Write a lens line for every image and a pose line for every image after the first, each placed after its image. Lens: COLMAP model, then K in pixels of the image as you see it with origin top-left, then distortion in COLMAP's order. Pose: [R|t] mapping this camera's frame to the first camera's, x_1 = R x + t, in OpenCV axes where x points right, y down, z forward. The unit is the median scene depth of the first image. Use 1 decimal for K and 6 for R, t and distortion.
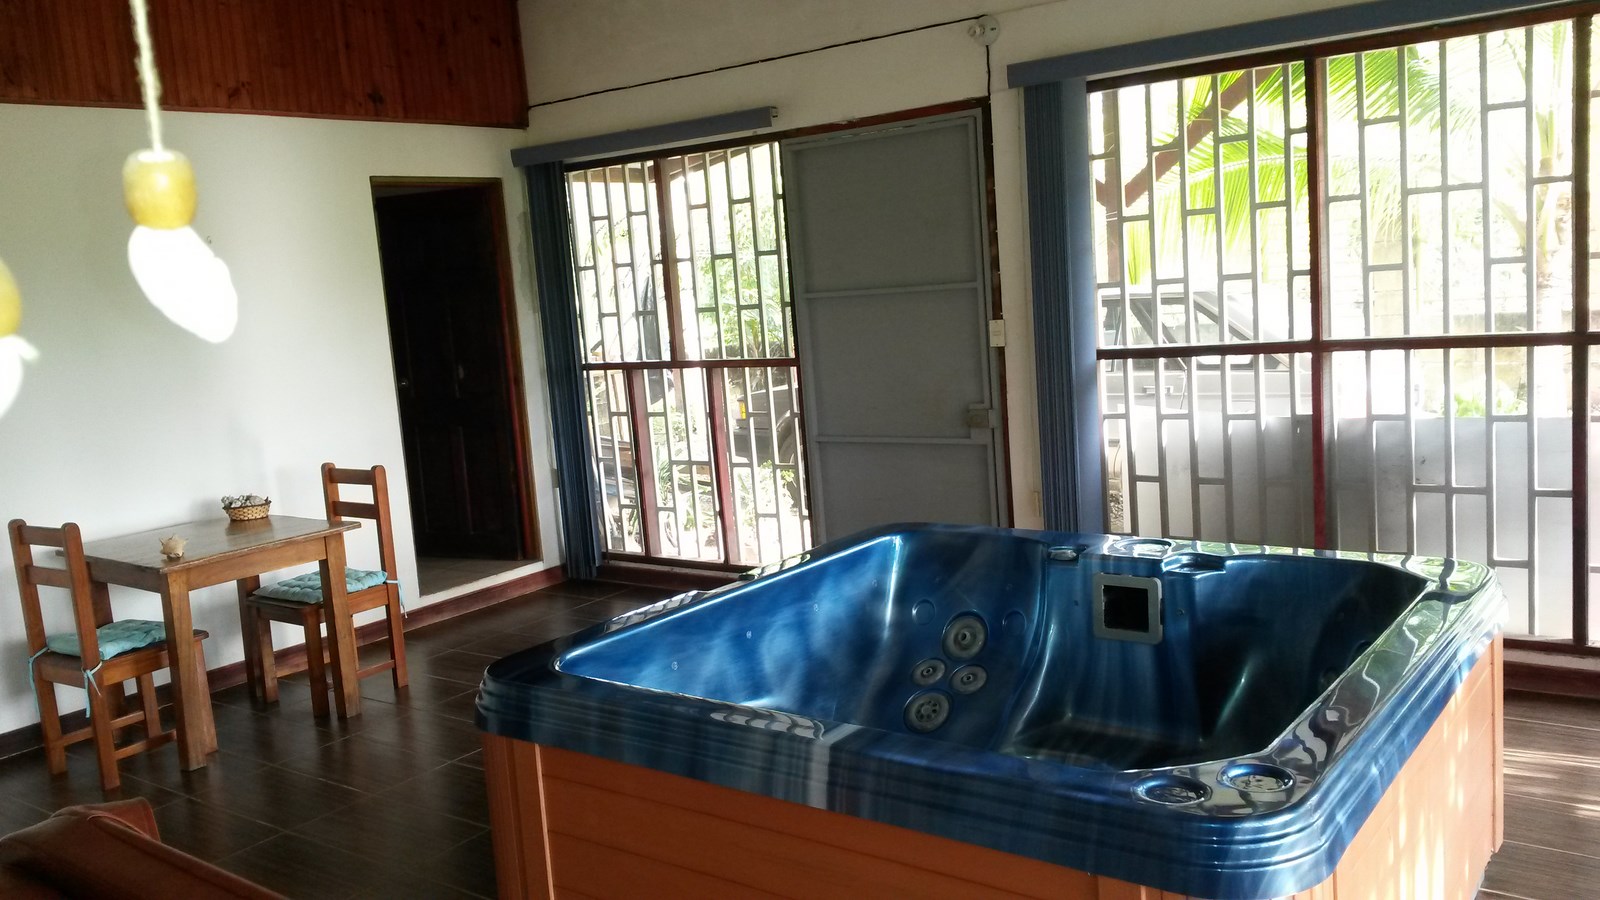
lens RADIAL K [[1318.6, 0, 783.2], [0, 1318.6, 456.7], [0, 0, 1]] dist [0.074770, -0.153737]
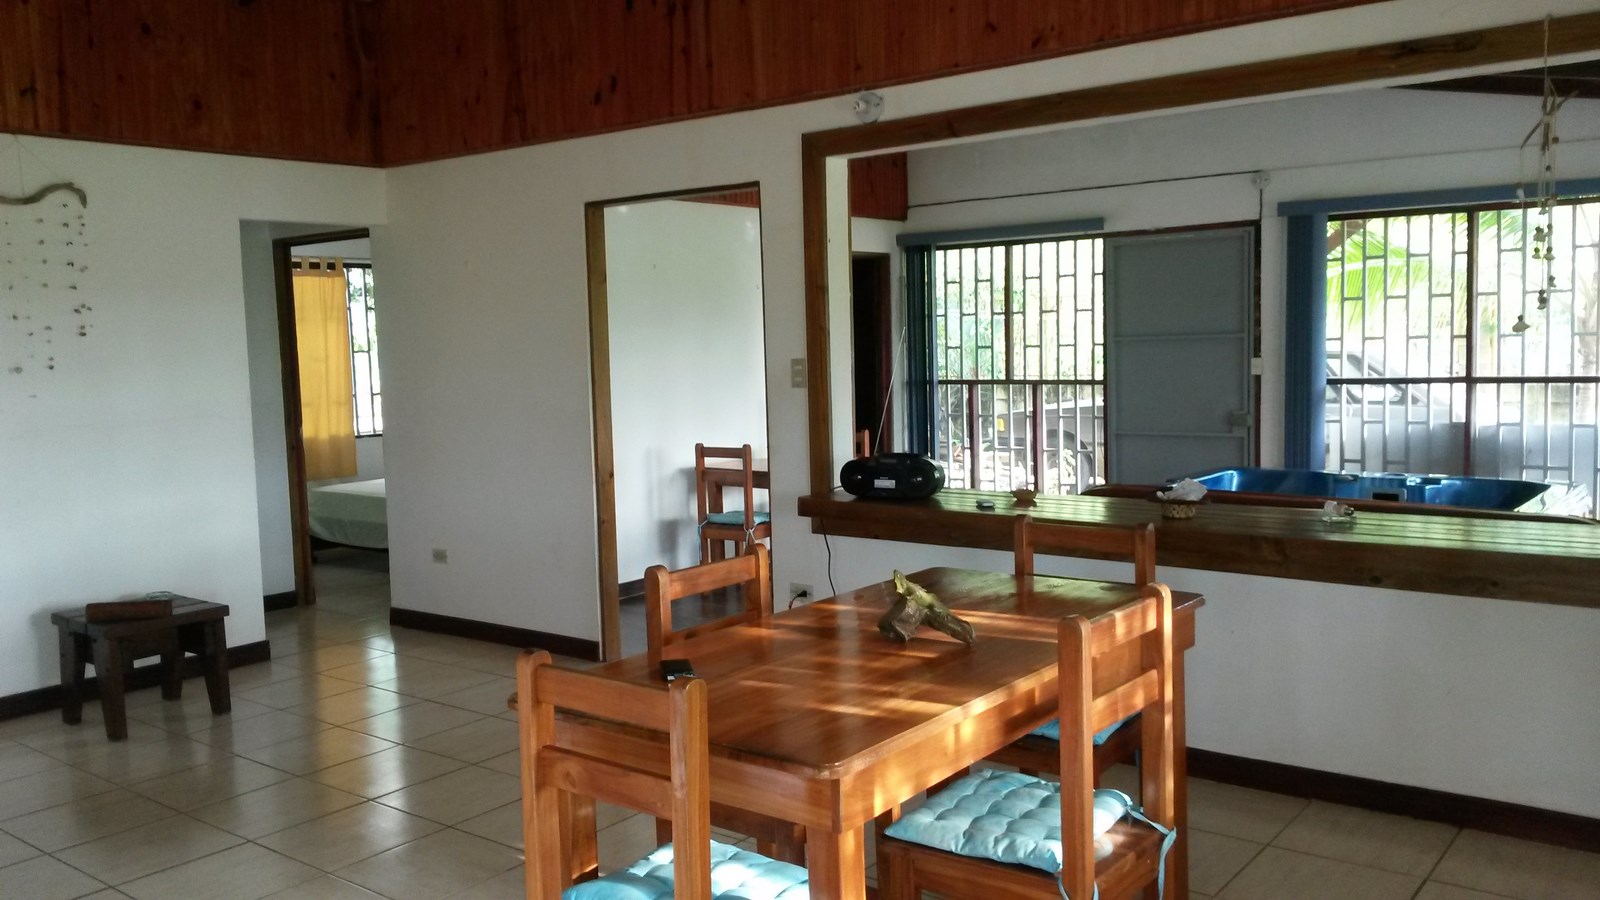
lens RADIAL K [[1318.6, 0, 774.7], [0, 1318.6, 453.4], [0, 0, 1]] dist [0.074770, -0.153737]
pose [[0.998654, 0.050583, -0.011463, -0.412228], [-0.051125, 0.997268, -0.053318, 0.131881], [0.008735, 0.053832, 0.998512, -0.623199]]
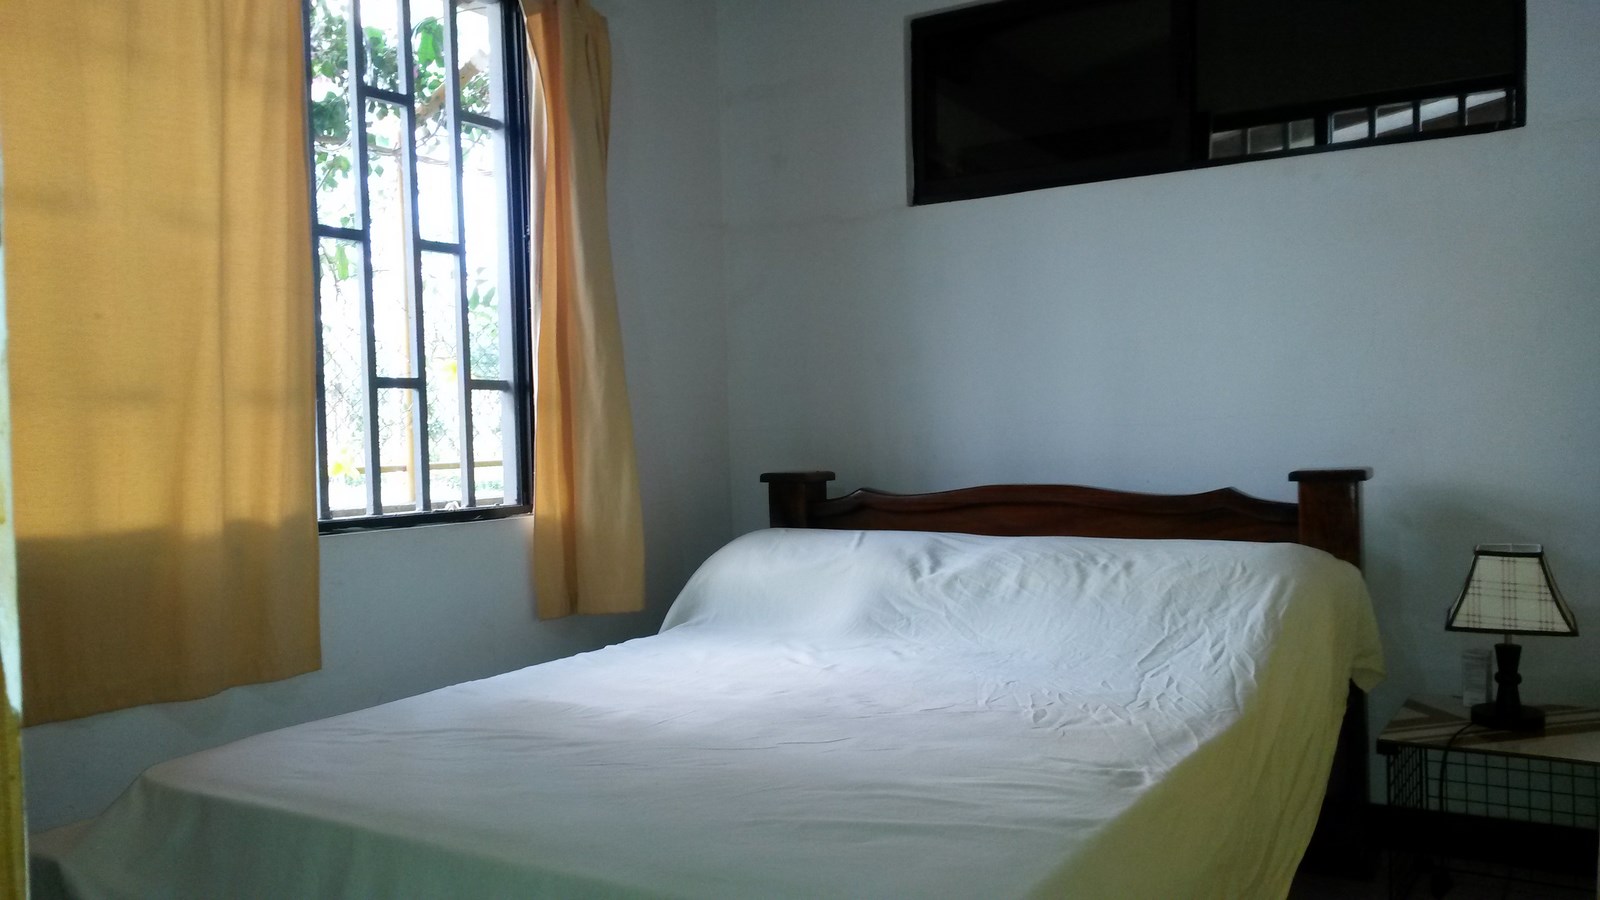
lens RADIAL K [[1318.6, 0, 796.7], [0, 1318.6, 455.9], [0, 0, 1]] dist [0.074770, -0.153737]
pose [[0.995887, 0.046944, 0.077489, -0.878281], [-0.035897, 0.989746, -0.138257, 0.077774], [-0.083185, 0.134907, 0.987360, 0.696712]]
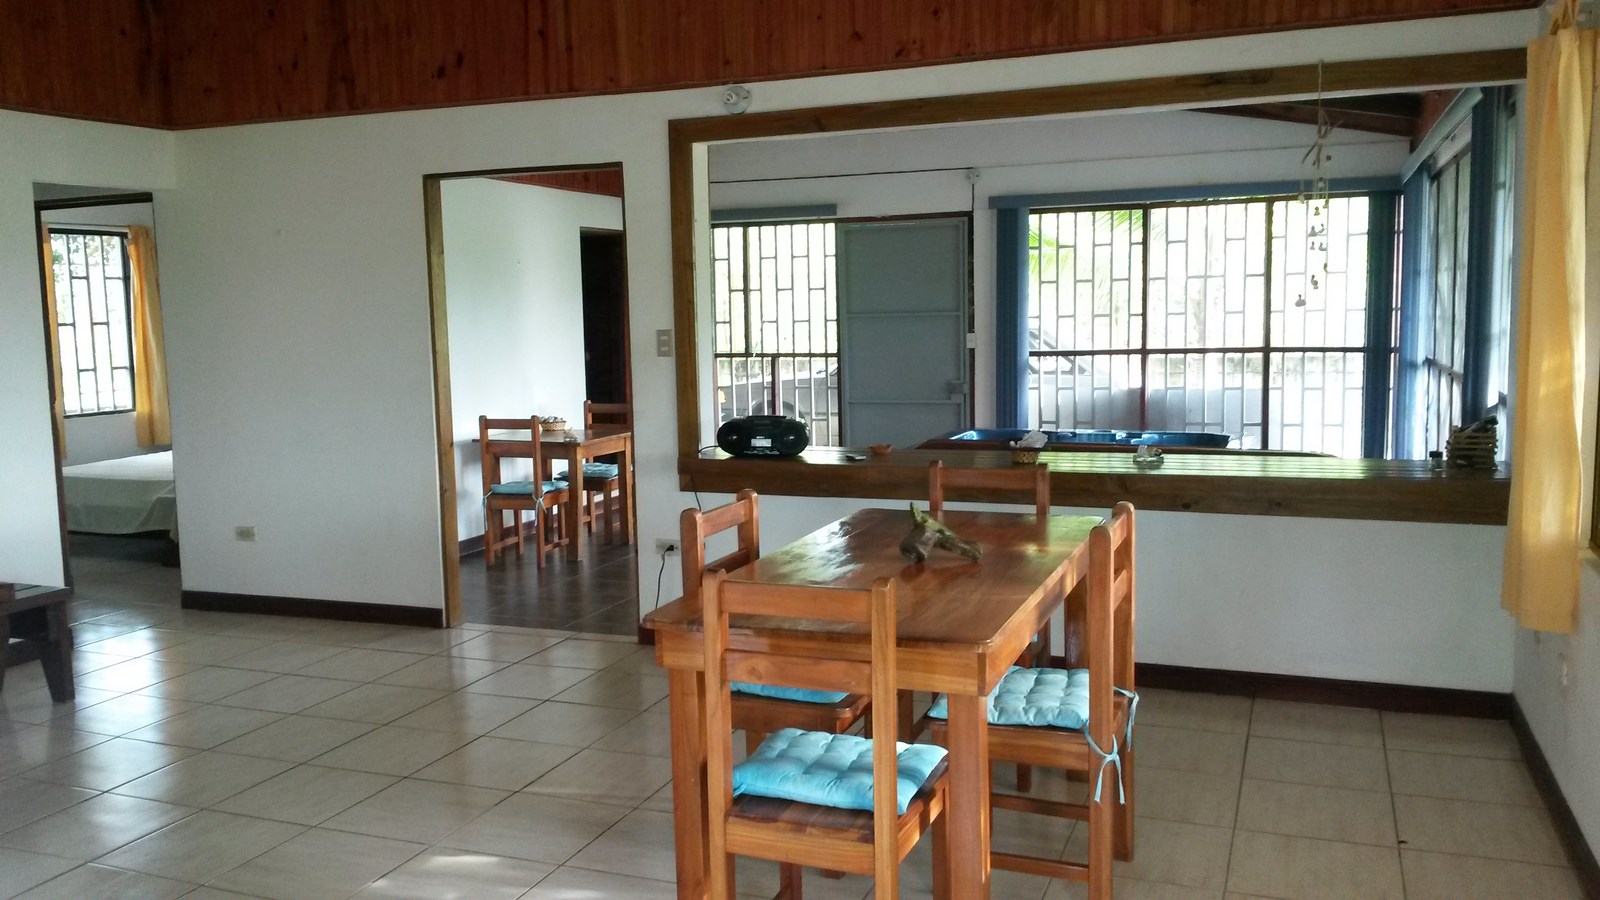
lens RADIAL K [[1318.6, 0, 794.3], [0, 1318.6, 453.8], [0, 0, 1]] dist [0.074770, -0.153737]
pose [[0.958958, 0.025634, 0.282387, -0.601926], [-0.012970, 0.998828, -0.046625, 0.155273], [-0.283251, 0.041049, 0.958167, -0.683755]]
